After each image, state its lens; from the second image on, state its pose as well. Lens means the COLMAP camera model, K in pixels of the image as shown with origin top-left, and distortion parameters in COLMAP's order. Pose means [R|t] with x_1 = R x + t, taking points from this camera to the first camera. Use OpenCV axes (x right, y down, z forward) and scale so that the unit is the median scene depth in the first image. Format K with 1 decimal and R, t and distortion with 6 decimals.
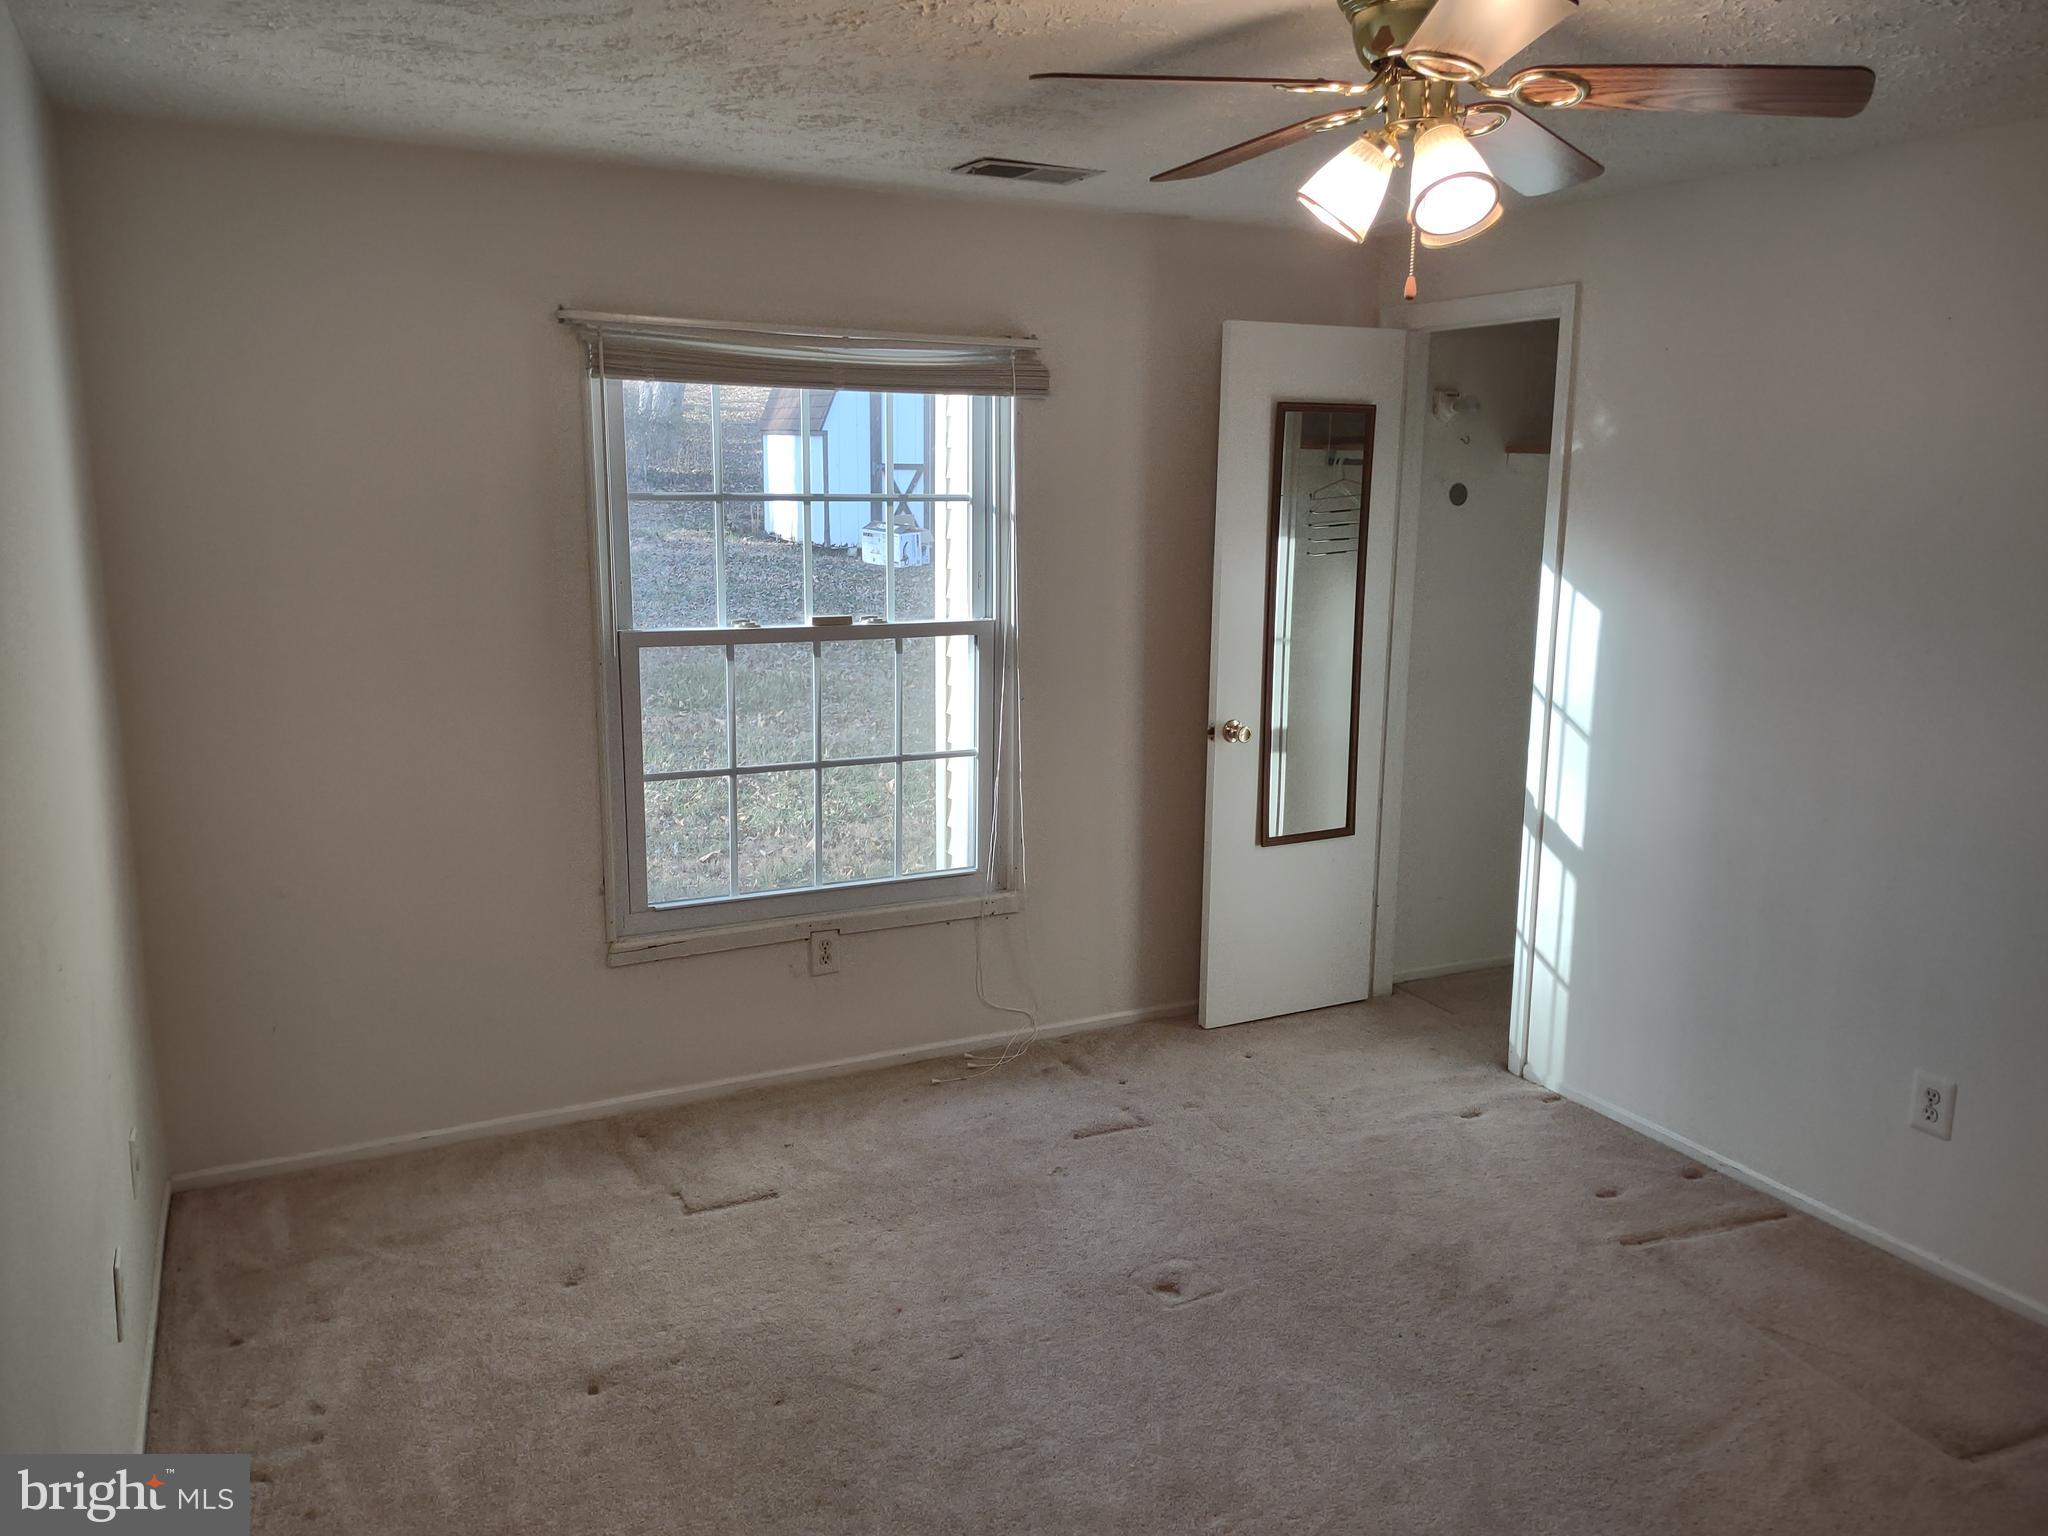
lens RADIAL K [[1525.3, 0, 1024.0], [0, 1525.3, 768.0], [0, 0, 1]] dist [0.084075, -0.109538]
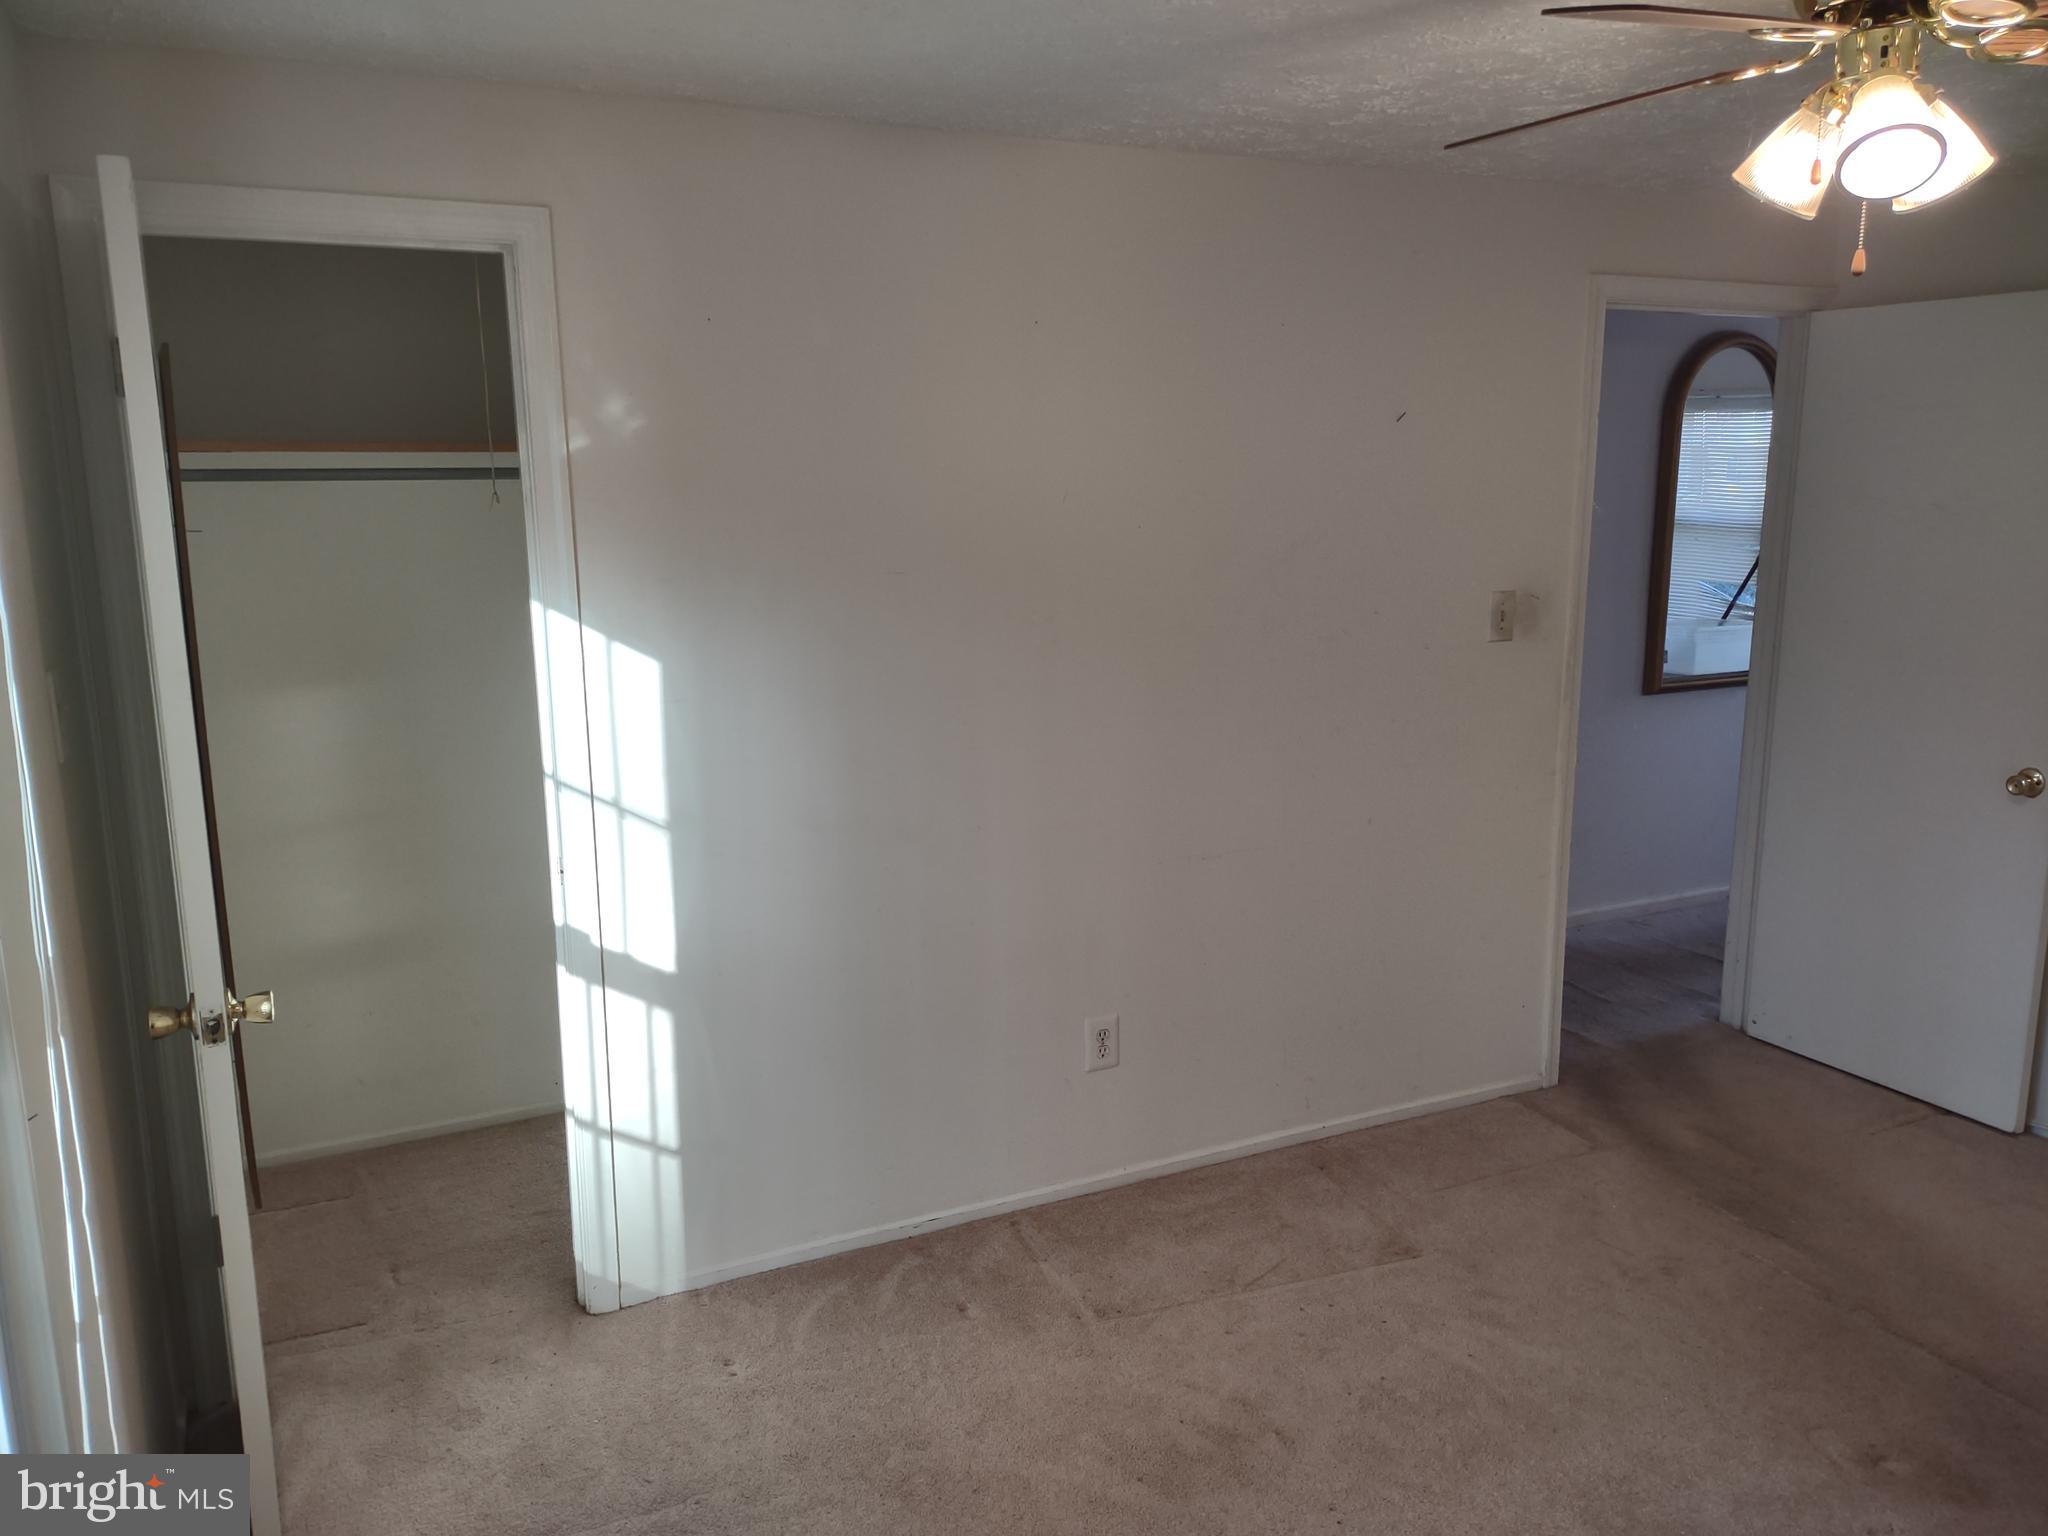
lens RADIAL K [[1525.3, 0, 1024.0], [0, 1525.3, 768.0], [0, 0, 1]] dist [0.084075, -0.109538]
pose [[0.017880, -0.203093, 0.978996, -0.365984], [0.200964, 0.959900, 0.195462, -0.161437], [-0.979435, 0.193248, 0.057977, 0.784910]]
